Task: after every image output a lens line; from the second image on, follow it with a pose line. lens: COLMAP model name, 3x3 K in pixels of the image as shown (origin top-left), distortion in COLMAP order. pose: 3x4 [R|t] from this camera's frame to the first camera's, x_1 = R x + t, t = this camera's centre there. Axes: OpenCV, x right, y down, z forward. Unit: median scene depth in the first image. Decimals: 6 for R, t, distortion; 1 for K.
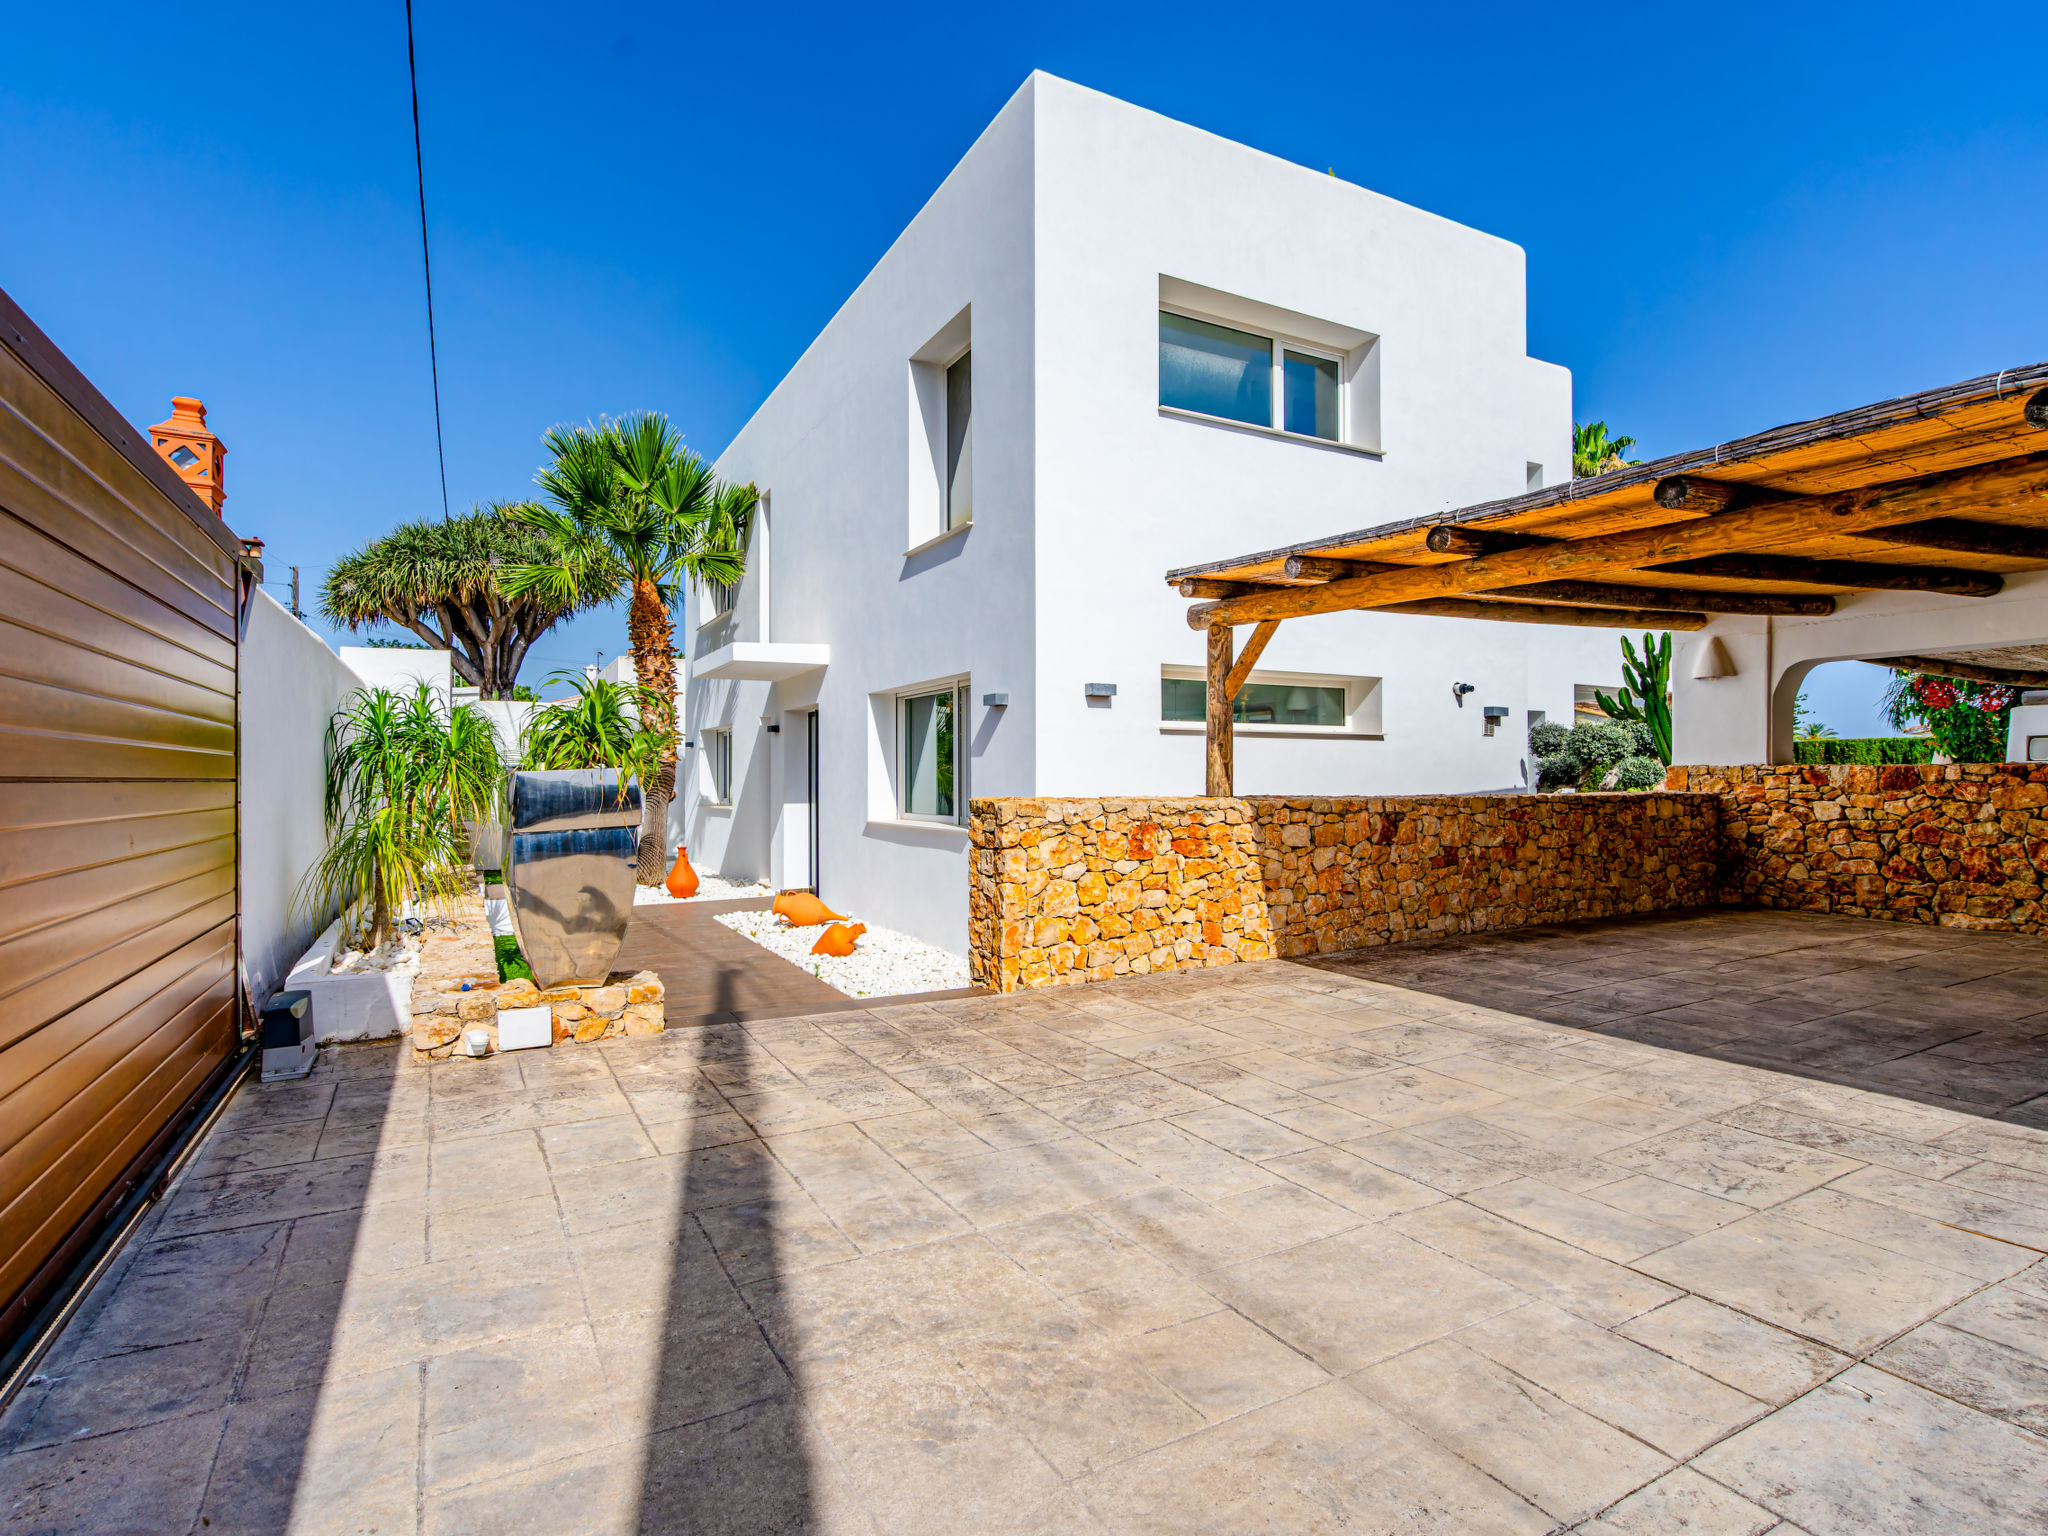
lens RADIAL K [[1069.0, 0, 1024.0], [0, 1069.0, 768.0], [0, 0, 1]] dist [-0.001091, -0.000368]
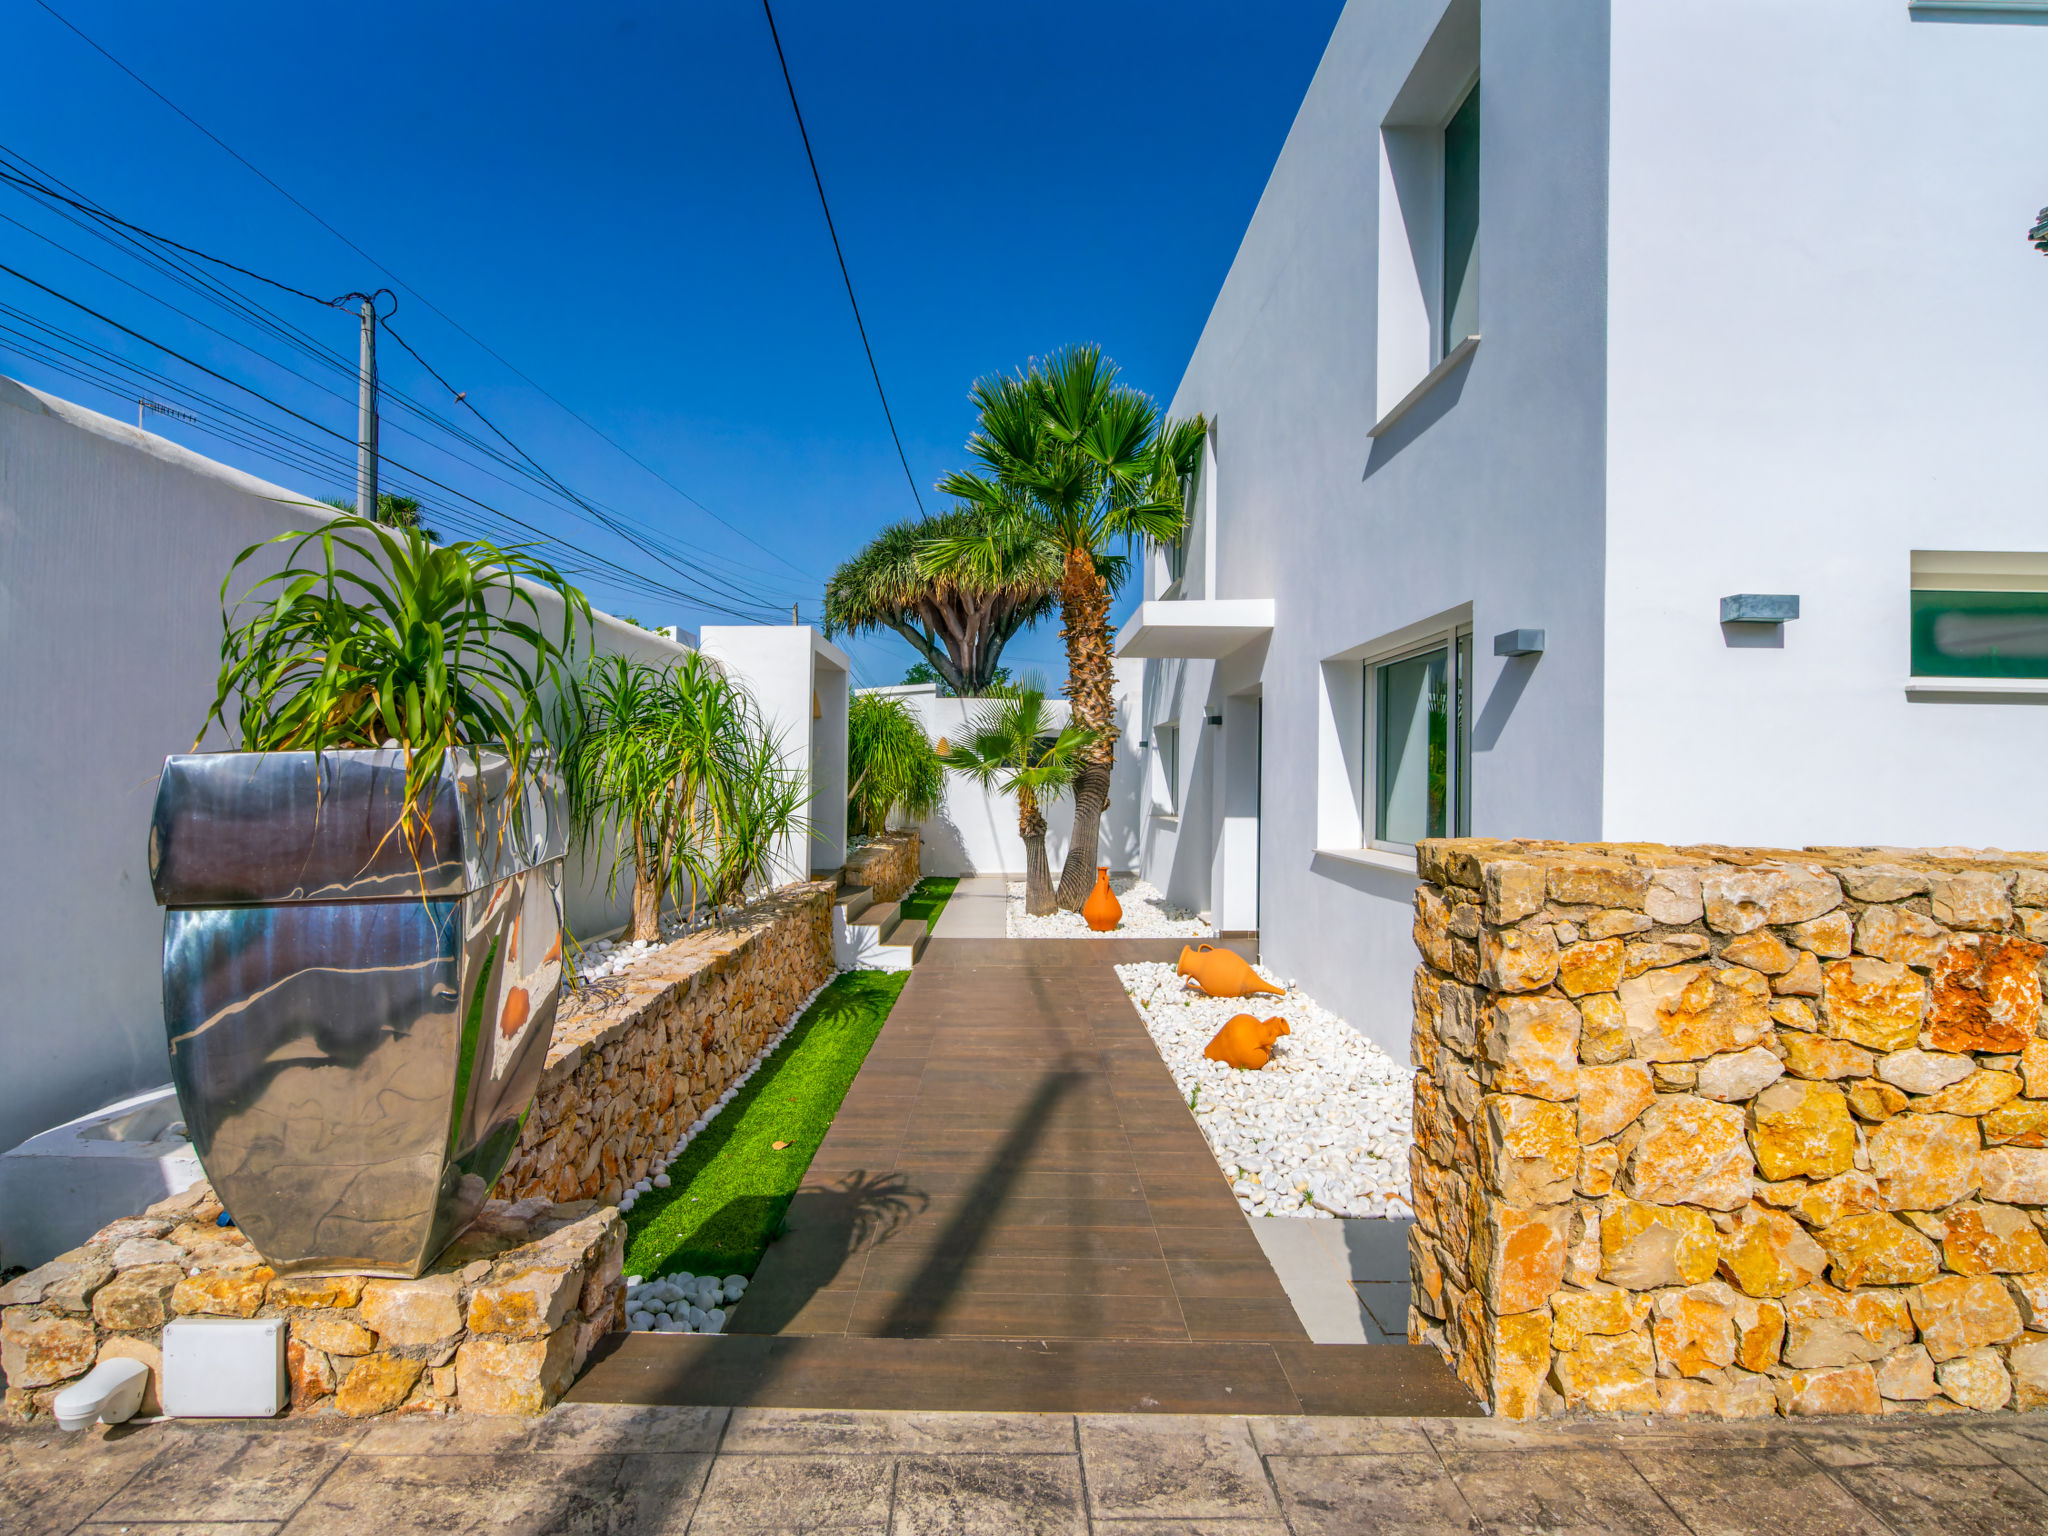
lens RADIAL K [[1069.0, 0, 1024.0], [0, 1069.0, 768.0], [0, 0, 1]] dist [-0.001091, -0.000368]
pose [[0.886740, 0.008605, -0.462189, 0.001608], [-0.011394, 0.999930, -0.003244, 0.003465], [0.462129, 0.008143, 0.886776, 0.424876]]
